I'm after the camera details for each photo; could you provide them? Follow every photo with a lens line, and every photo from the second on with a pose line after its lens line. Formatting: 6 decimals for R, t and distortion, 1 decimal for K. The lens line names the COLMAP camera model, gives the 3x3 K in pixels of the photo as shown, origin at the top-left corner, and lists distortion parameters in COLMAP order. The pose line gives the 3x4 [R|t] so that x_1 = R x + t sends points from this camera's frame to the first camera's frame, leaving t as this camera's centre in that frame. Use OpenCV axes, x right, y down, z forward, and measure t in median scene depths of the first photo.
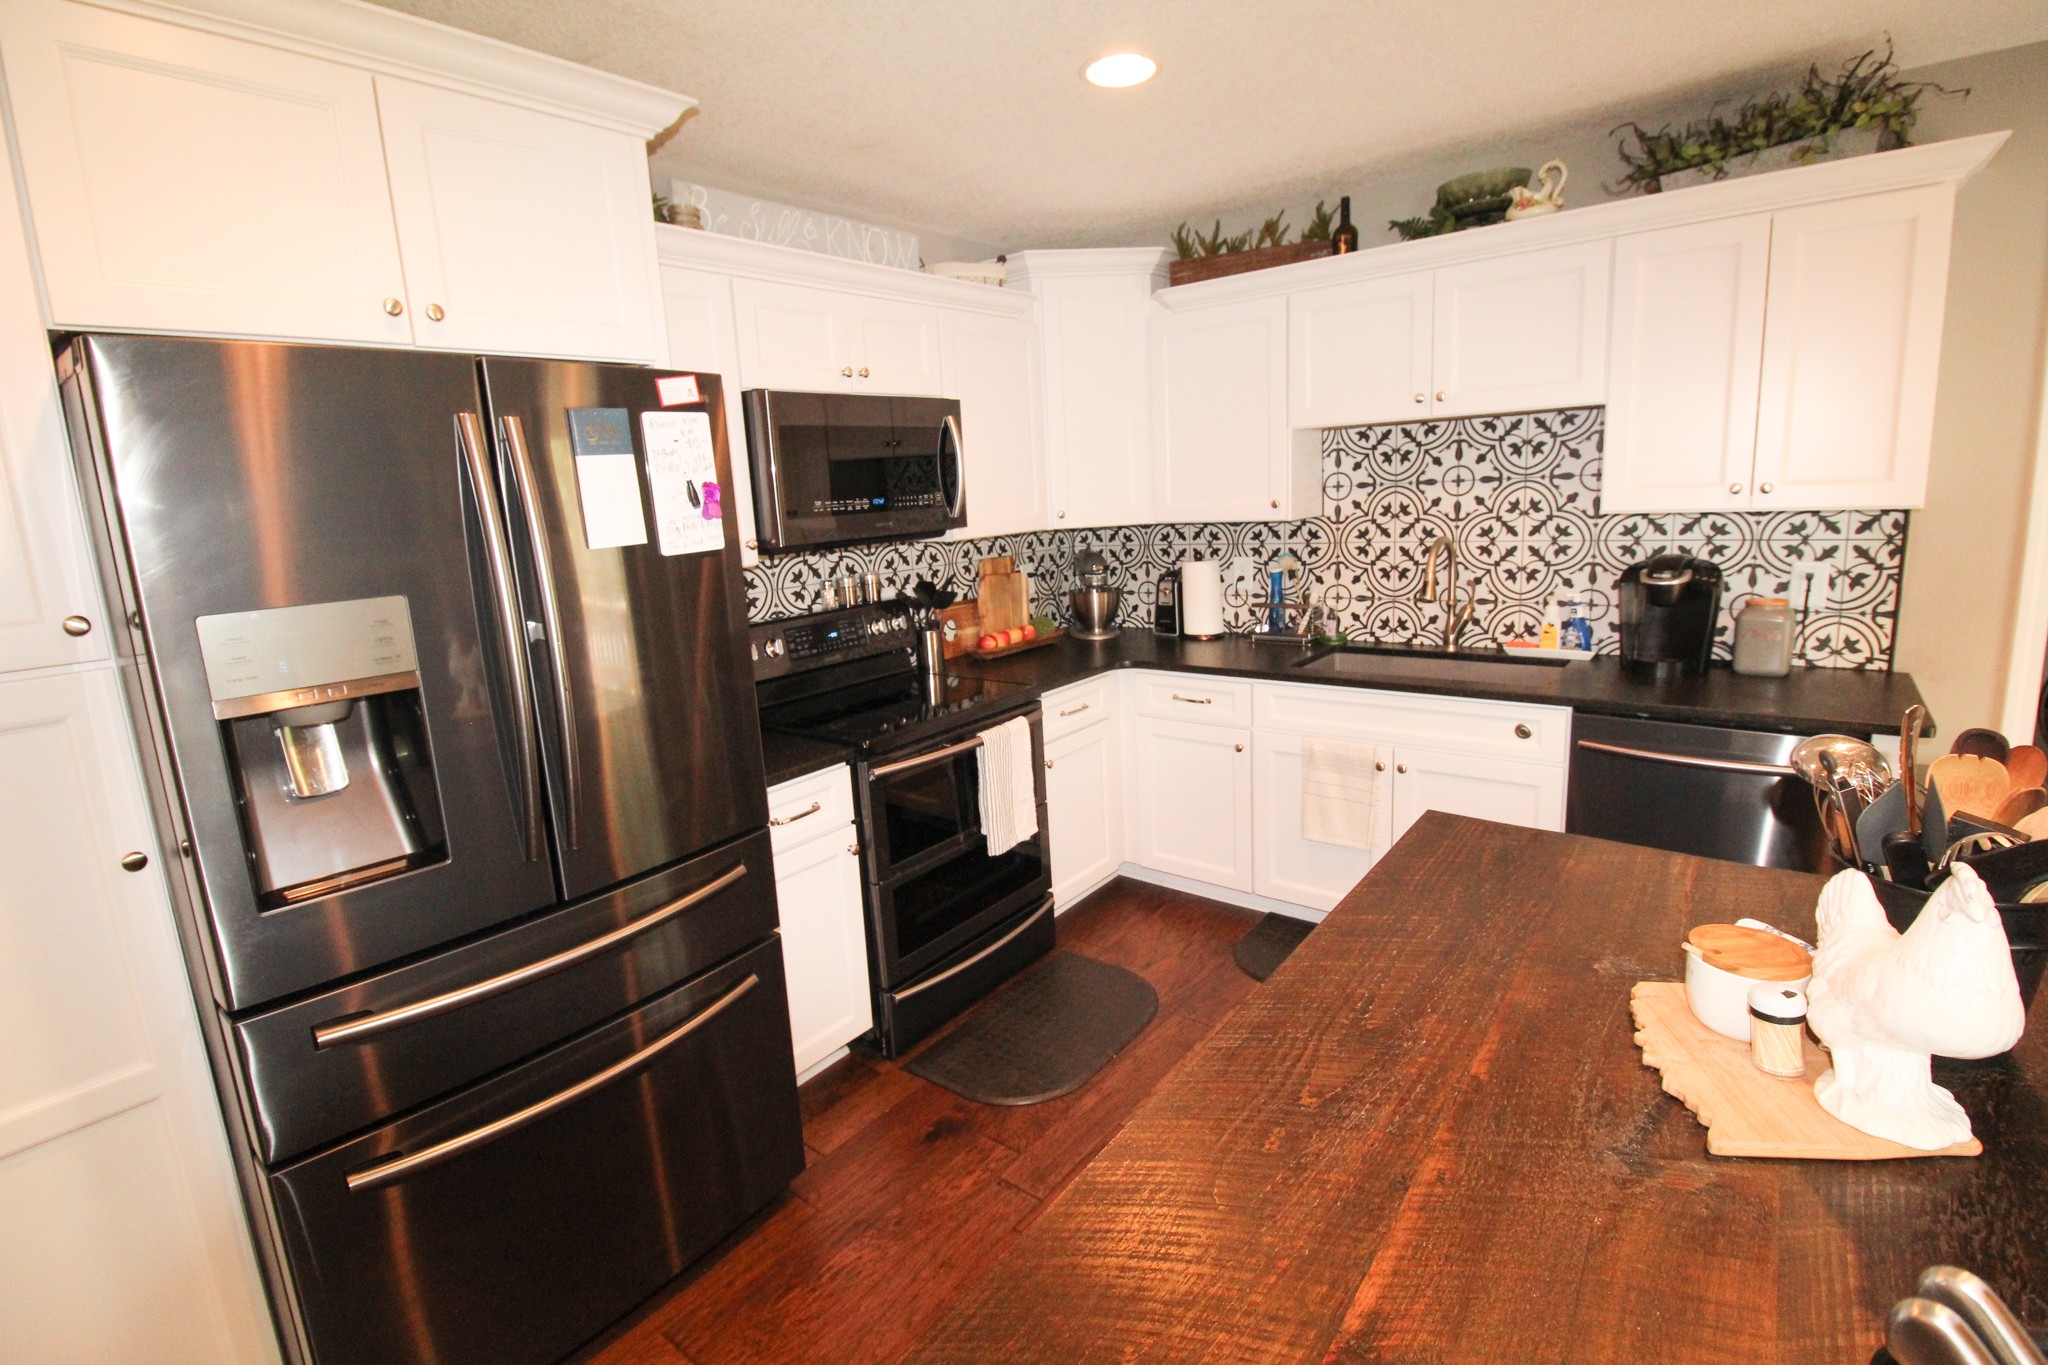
lens RADIAL K [[946.0, 0, 1024.2], [0, 946.0, 669.8], [0, 0, 1]] dist [-0.006447, -0.009678]
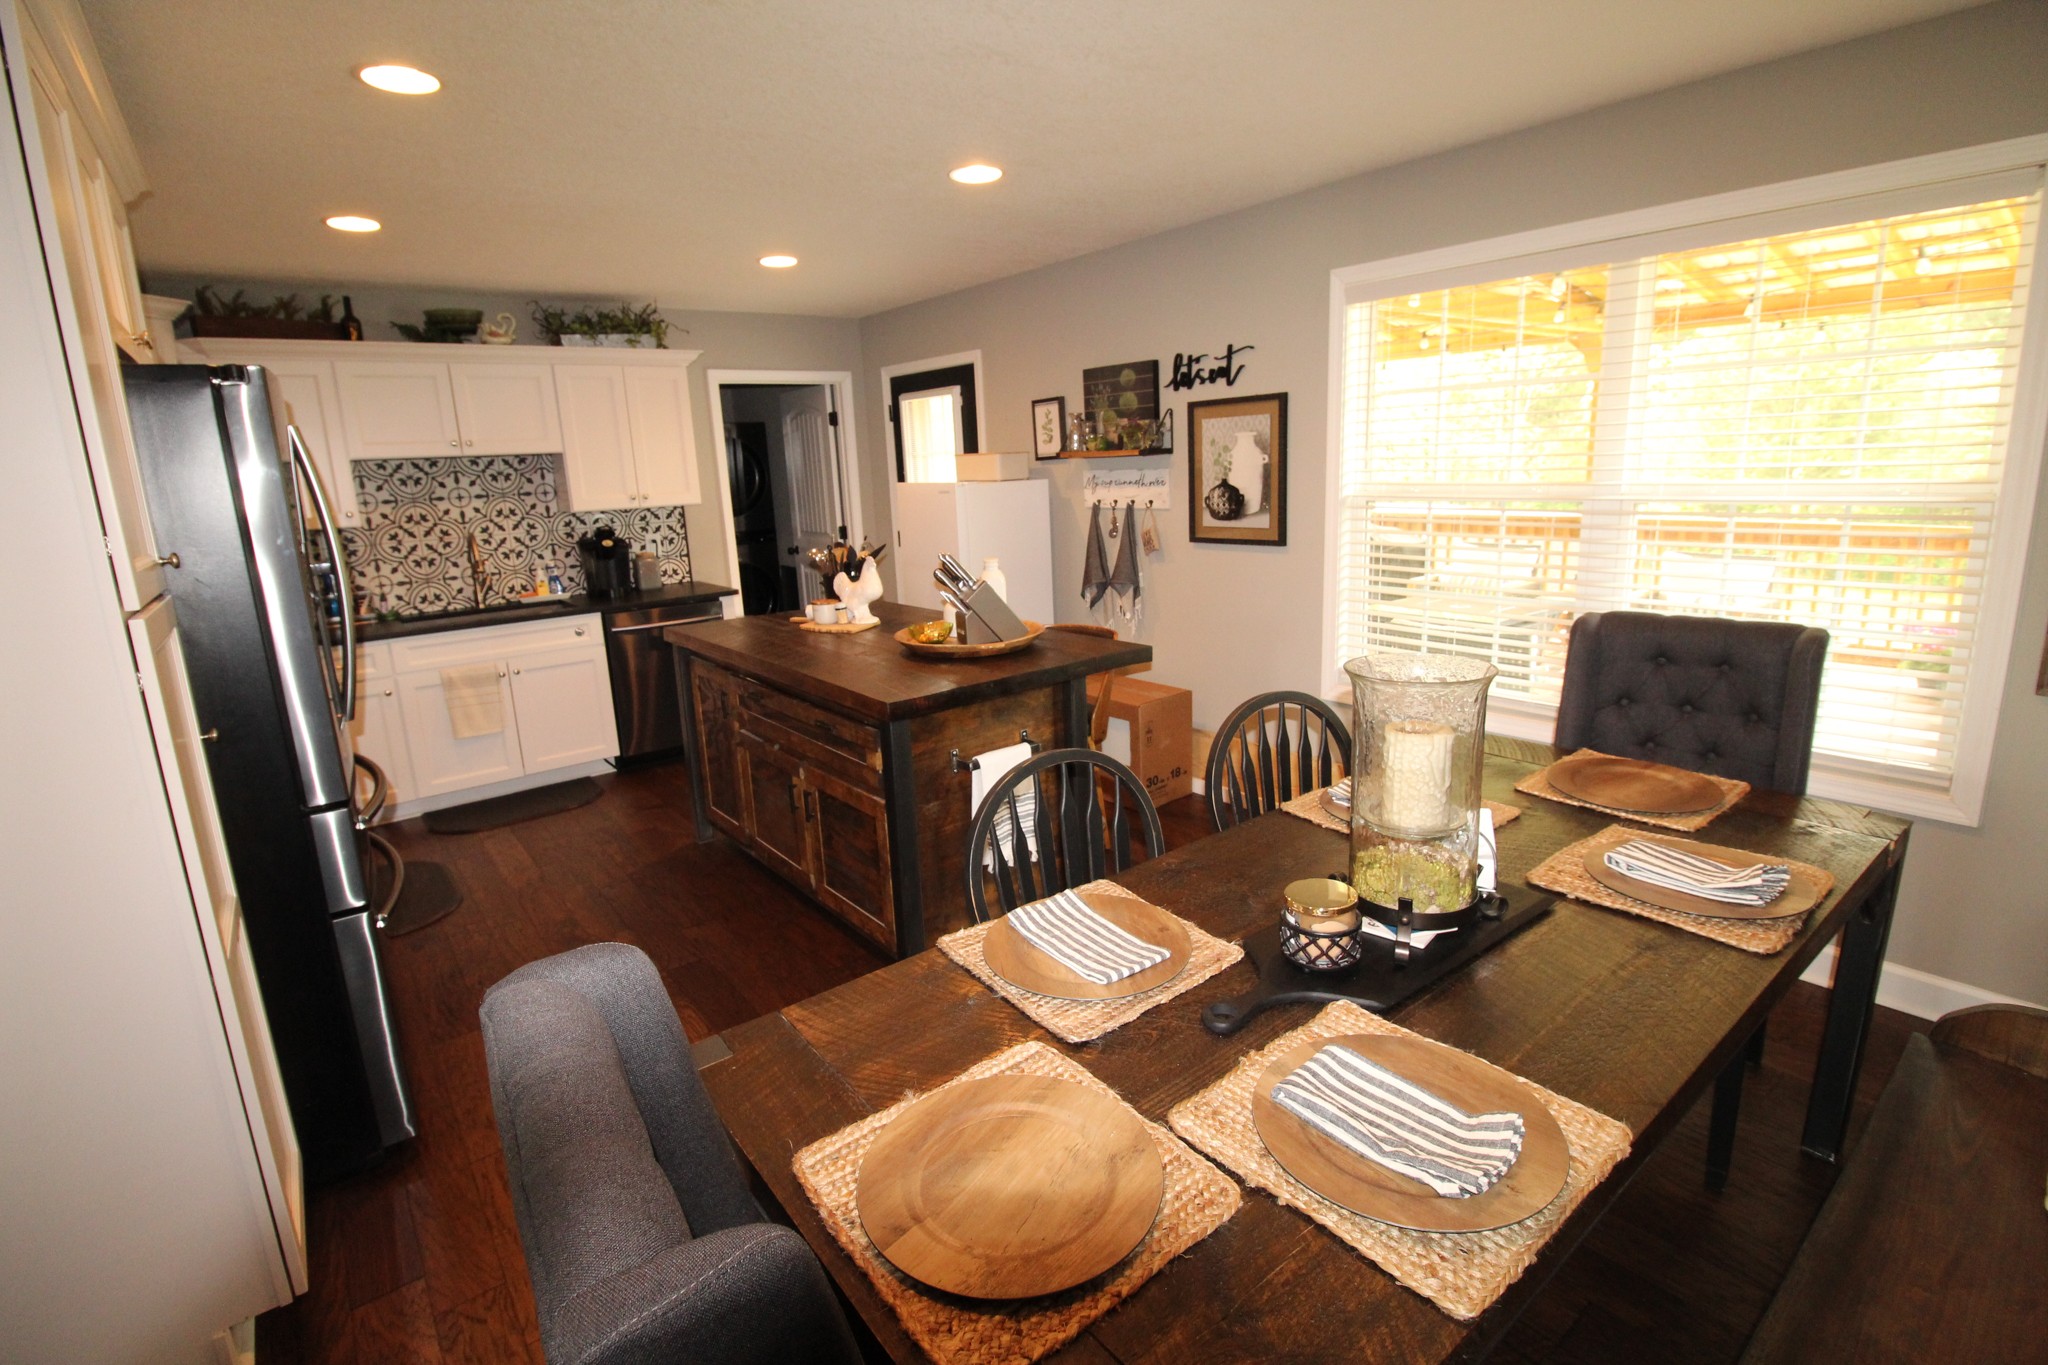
lens RADIAL K [[946.0, 0, 1010.2], [0, 946.0, 665.2], [0, 0, 1]] dist [-0.006447, -0.009678]
pose [[0.237033, -0.162438, 0.957825, -0.846291], [0.214458, 0.970349, 0.111490, 0.085452], [-0.947535, 0.178986, 0.264841, -0.204106]]
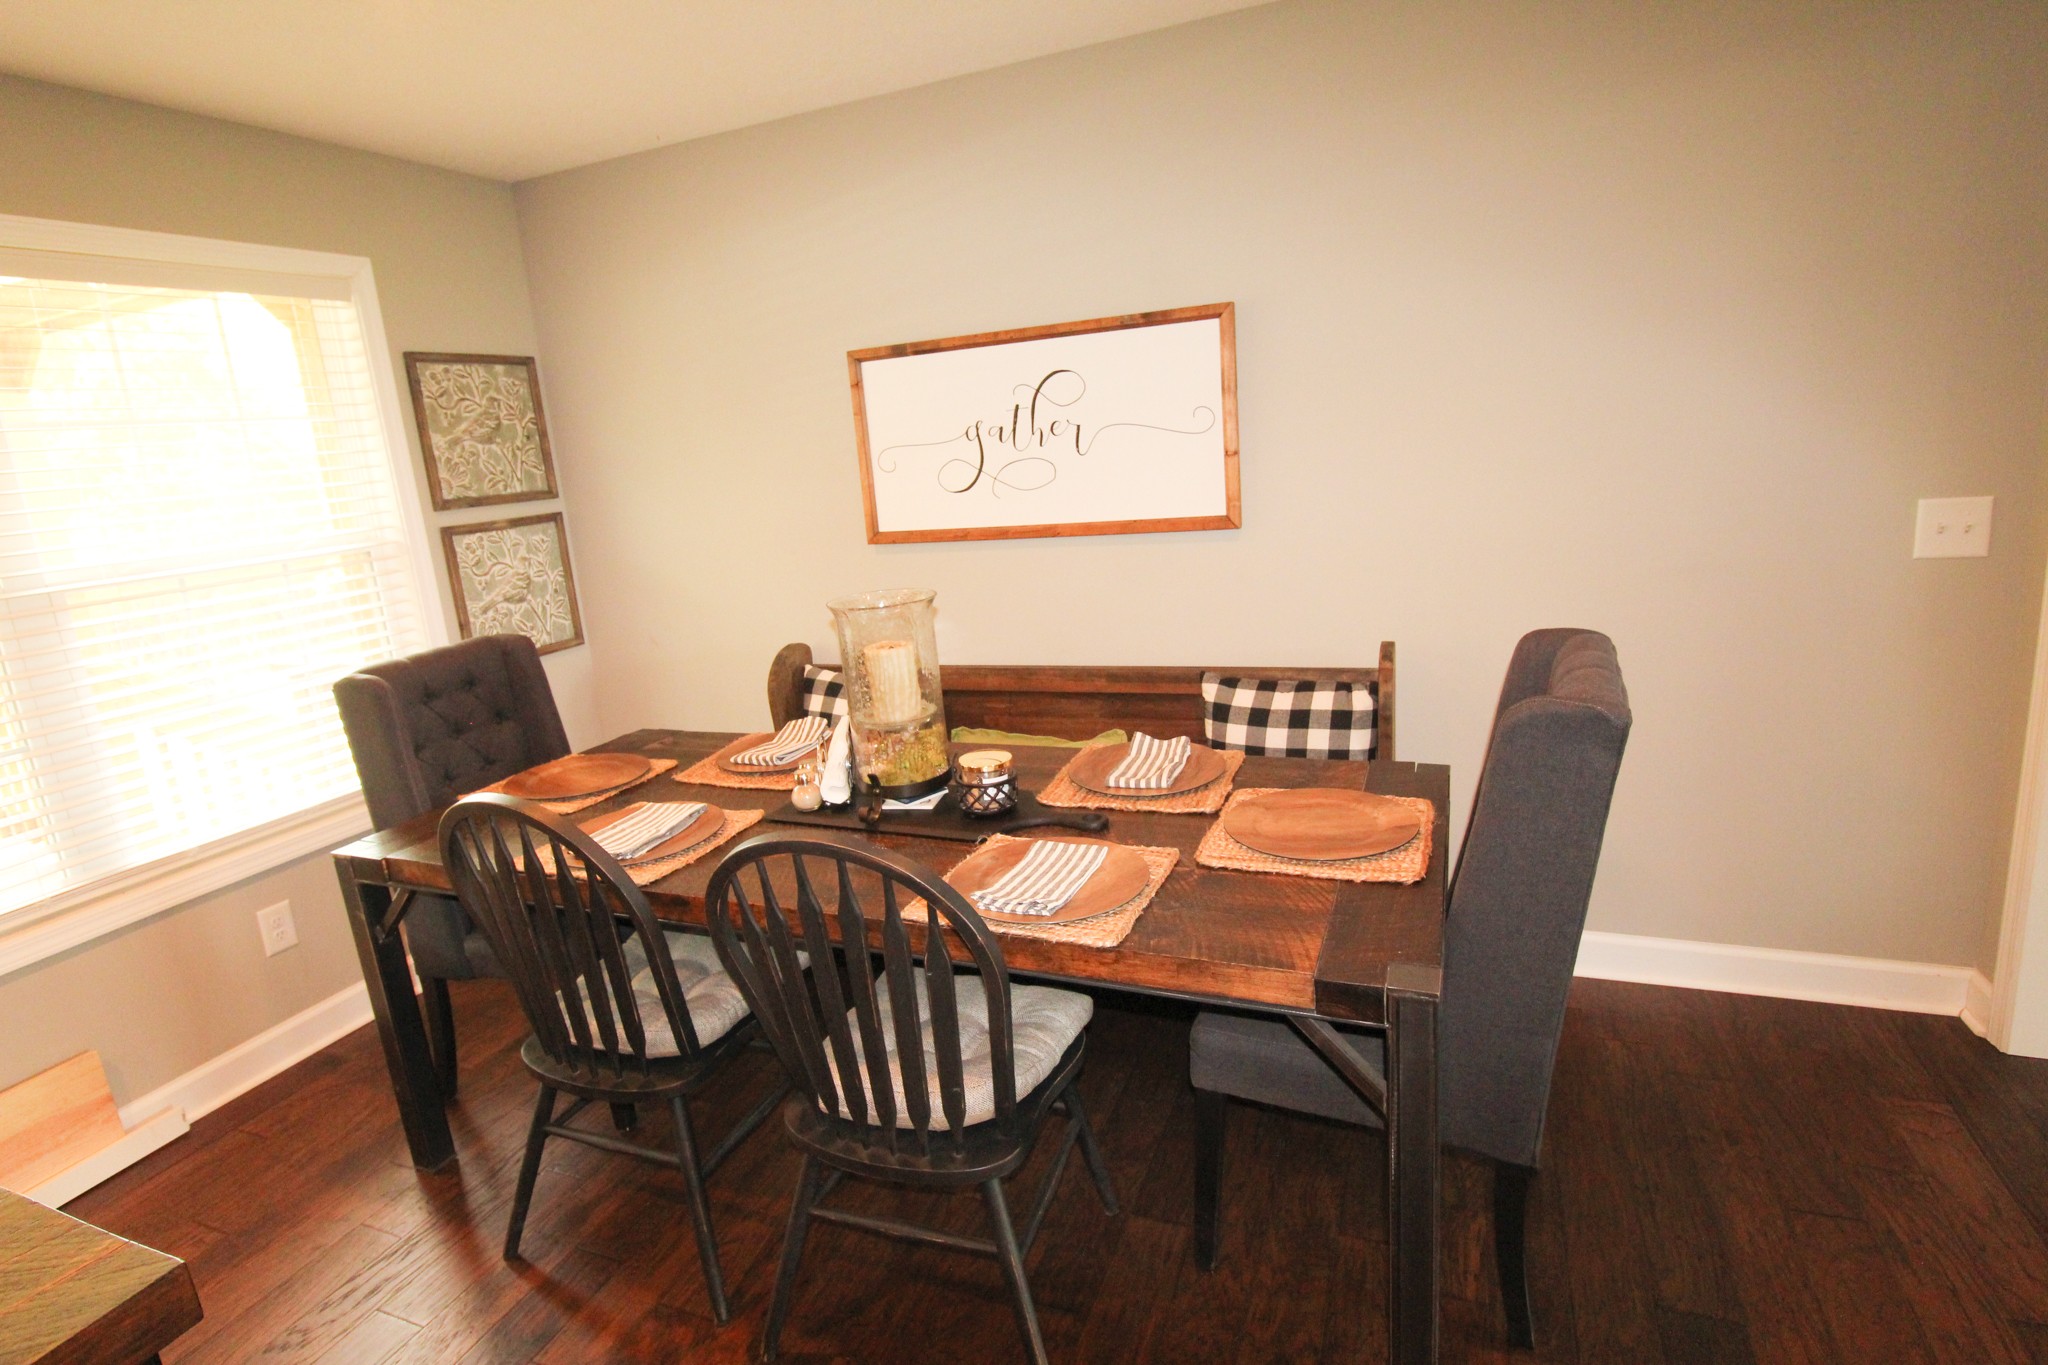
lens RADIAL K [[1003.4, 0, 1012.5], [0, 1003.4, 694.3], [0, 0, 1]] dist [-0.018288, 0.001336]
pose [[-0.952218, 0.197481, -0.232983, -0.288309], [0.081404, 0.899343, 0.429599, -0.029604], [0.294370, 0.390106, -0.872447, 0.320025]]
